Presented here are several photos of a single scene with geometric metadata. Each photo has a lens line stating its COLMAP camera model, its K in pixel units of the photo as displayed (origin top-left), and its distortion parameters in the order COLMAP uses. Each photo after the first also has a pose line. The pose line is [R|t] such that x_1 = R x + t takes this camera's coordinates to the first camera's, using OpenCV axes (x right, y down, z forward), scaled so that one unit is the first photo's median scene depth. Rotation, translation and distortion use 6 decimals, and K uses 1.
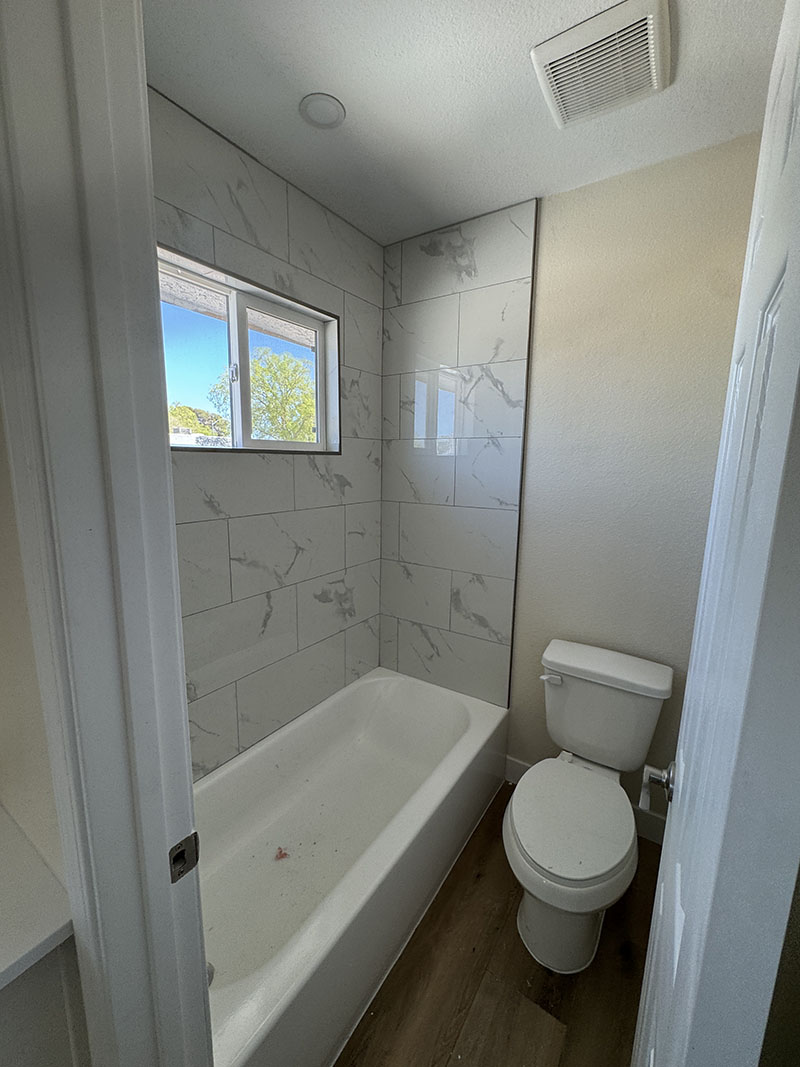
lens RADIAL K [[428.0, 0, 398.5], [0, 428.0, 532.6], [0, 0, 1]] dist [-0.001989, 0.002026]
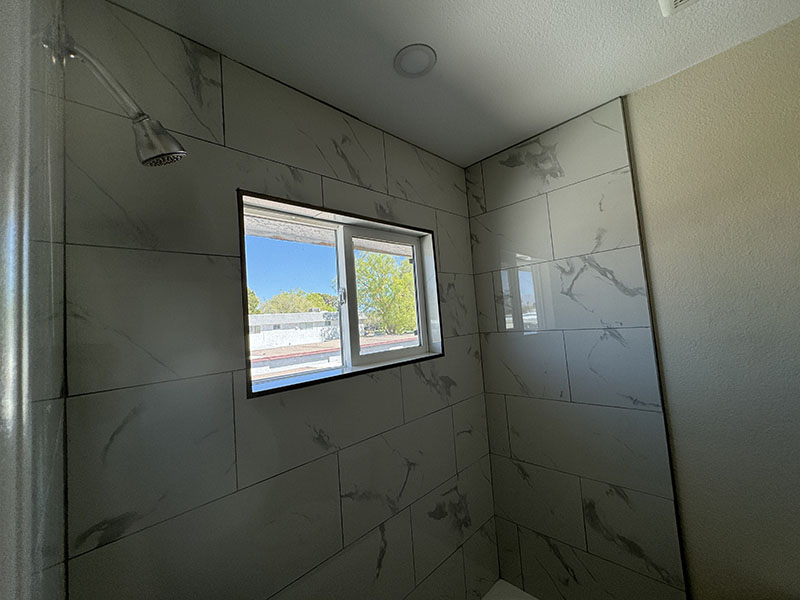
lens RADIAL K [[320.9, 0, 398.6], [0, 320.9, 299.1], [0, 0, 1]] dist [-0.001989, 0.002026]
pose [[0.974887, -0.101059, -0.198448, -0.077858], [0.053660, 0.971449, -0.231100, -0.147667], [0.216137, 0.214647, 0.952476, 0.232254]]
